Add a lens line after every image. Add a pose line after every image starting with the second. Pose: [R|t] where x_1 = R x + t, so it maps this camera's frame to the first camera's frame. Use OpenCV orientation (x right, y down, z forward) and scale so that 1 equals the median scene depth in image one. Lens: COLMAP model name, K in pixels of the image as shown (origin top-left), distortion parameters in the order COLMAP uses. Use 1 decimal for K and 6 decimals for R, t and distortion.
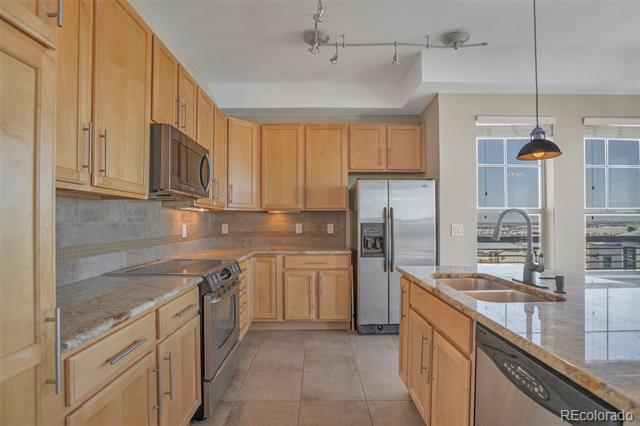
lens RADIAL K [[318.5, 0, 314.4], [0, 318.5, 220.9], [0, 0, 1]] dist [-0.057697, 0.018293]
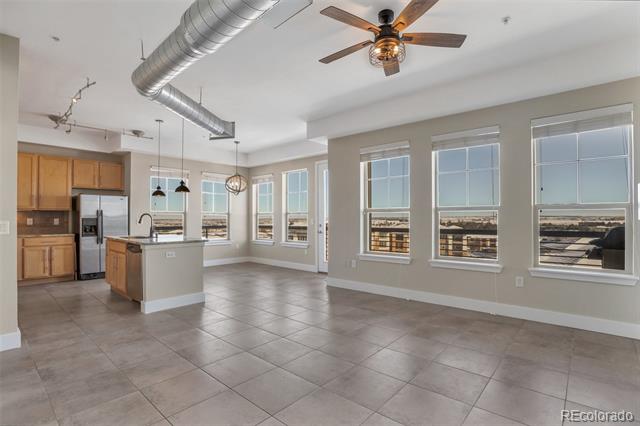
lens RADIAL K [[318.5, 0, 325.4], [0, 318.5, 217.6], [0, 0, 1]] dist [-0.057697, 0.018293]
pose [[0.650082, 0.007631, 0.759826, -0.283580], [-0.005607, 0.999971, -0.005245, 0.005799], [-0.759844, -0.000851, 0.650105, -1.164474]]
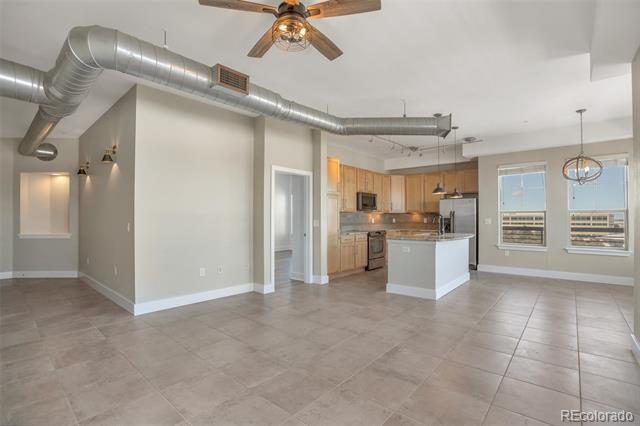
lens RADIAL K [[318.5, 0, 316.8], [0, 318.5, 214.9], [0, 0, 1]] dist [-0.057697, 0.018293]
pose [[0.748303, -0.005309, -0.663336, 0.979456], [0.003376, 0.999986, -0.004196, -0.009455], [0.663349, 0.000900, 0.748310, -1.299909]]
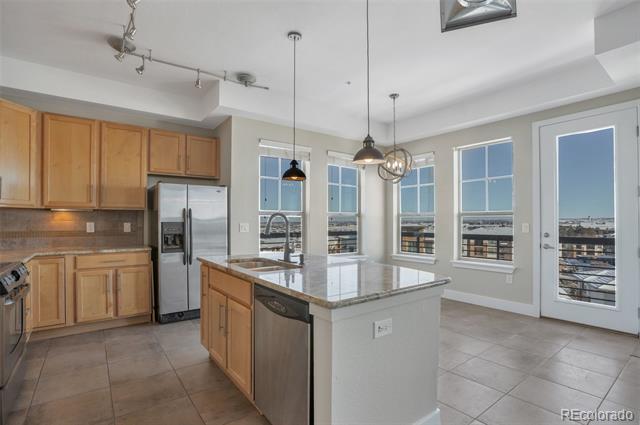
lens RADIAL K [[318.5, 0, 314.8], [0, 318.5, 220.3], [0, 0, 1]] dist [-0.057697, 0.018293]
pose [[0.802546, 0.005047, 0.596568, -0.075386], [-0.005300, 0.999985, -0.001330, -0.000400], [-0.596566, -0.002094, 0.802561, -0.181458]]
